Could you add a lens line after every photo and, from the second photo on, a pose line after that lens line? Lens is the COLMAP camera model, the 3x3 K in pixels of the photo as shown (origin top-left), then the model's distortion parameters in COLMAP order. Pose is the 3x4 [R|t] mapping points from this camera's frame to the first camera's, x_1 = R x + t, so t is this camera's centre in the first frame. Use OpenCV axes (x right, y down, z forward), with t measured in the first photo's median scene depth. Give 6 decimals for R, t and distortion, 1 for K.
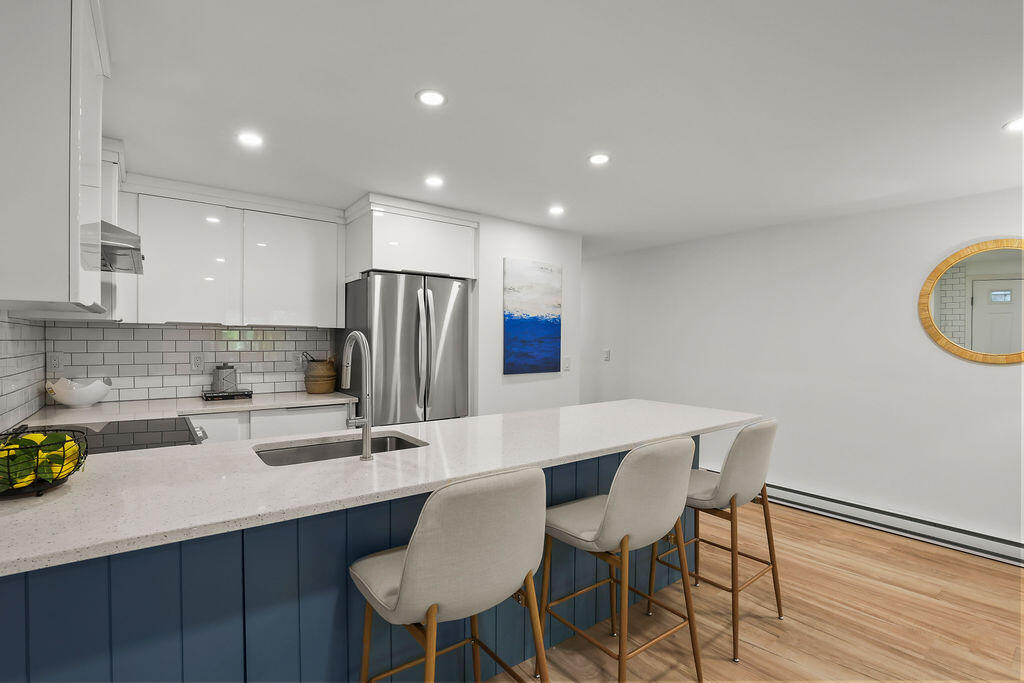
lens RADIAL K [[470.8, 0, 513.8], [0, 470.8, 346.7], [0, 0, 1]] dist [-0.031283, -0.000184]
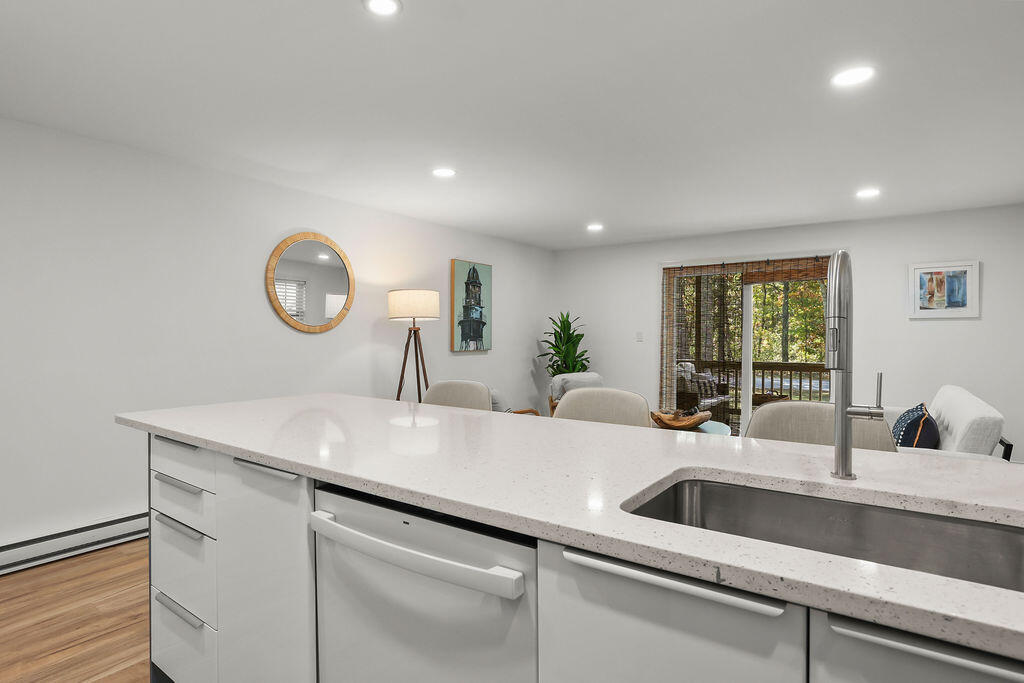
lens RADIAL K [[533.3, 0, 510.3], [0, 533.3, 337.6], [0, 0, 1]] dist [-0.026254, 0.006257]
pose [[-0.305223, -0.017704, 0.952116, -0.362065], [0.010134, 0.999710, 0.021838, 0.018225], [-0.952227, 0.016314, -0.304955, 0.702613]]
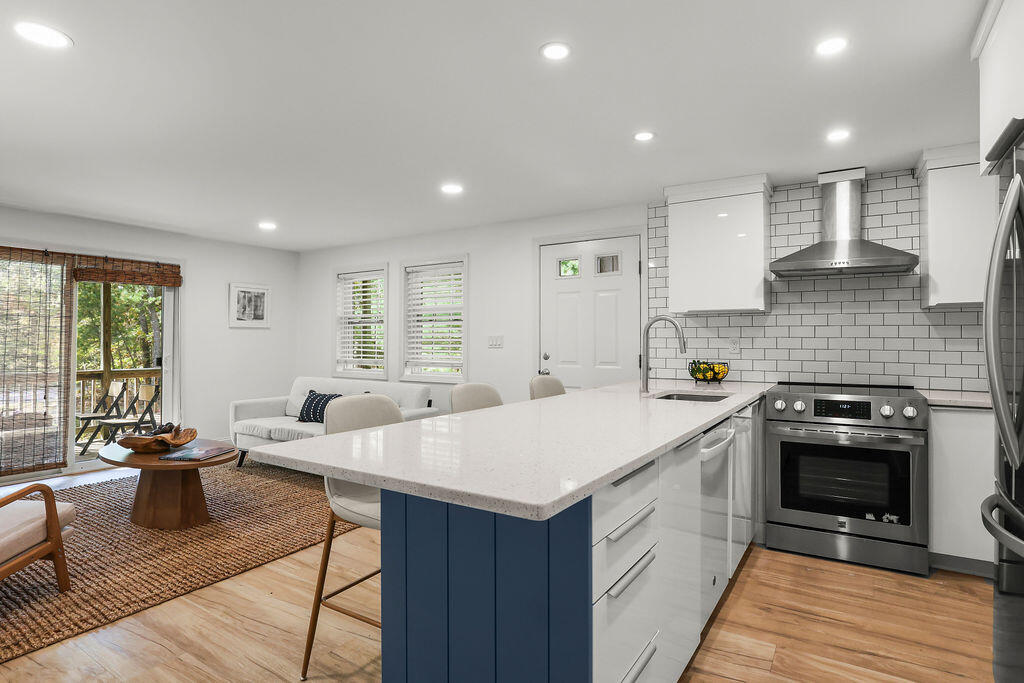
lens RADIAL K [[533.3, 0, 509.0], [0, 533.3, 334.6], [0, 0, 1]] dist [-0.026254, 0.006257]
pose [[-0.942985, -0.016886, -0.332406, 0.324650], [-0.016976, 0.999852, -0.002632, 0.021210], [0.332402, 0.003161, -0.943133, 1.135507]]
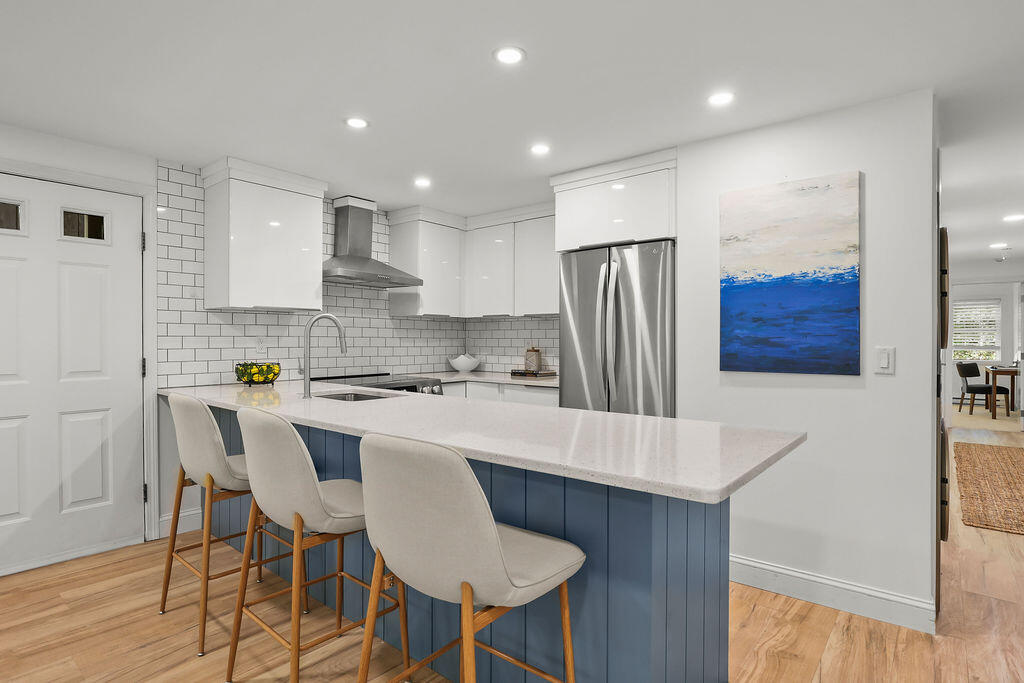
lens RADIAL K [[533.3, 0, 518.0], [0, 533.3, 339.6], [0, 0, 1]] dist [-0.026254, 0.006257]
pose [[0.230056, -0.009673, -0.973129, 0.634918], [-0.013456, 0.999823, -0.013119, 0.029426], [0.973084, 0.016113, 0.229885, 0.546214]]
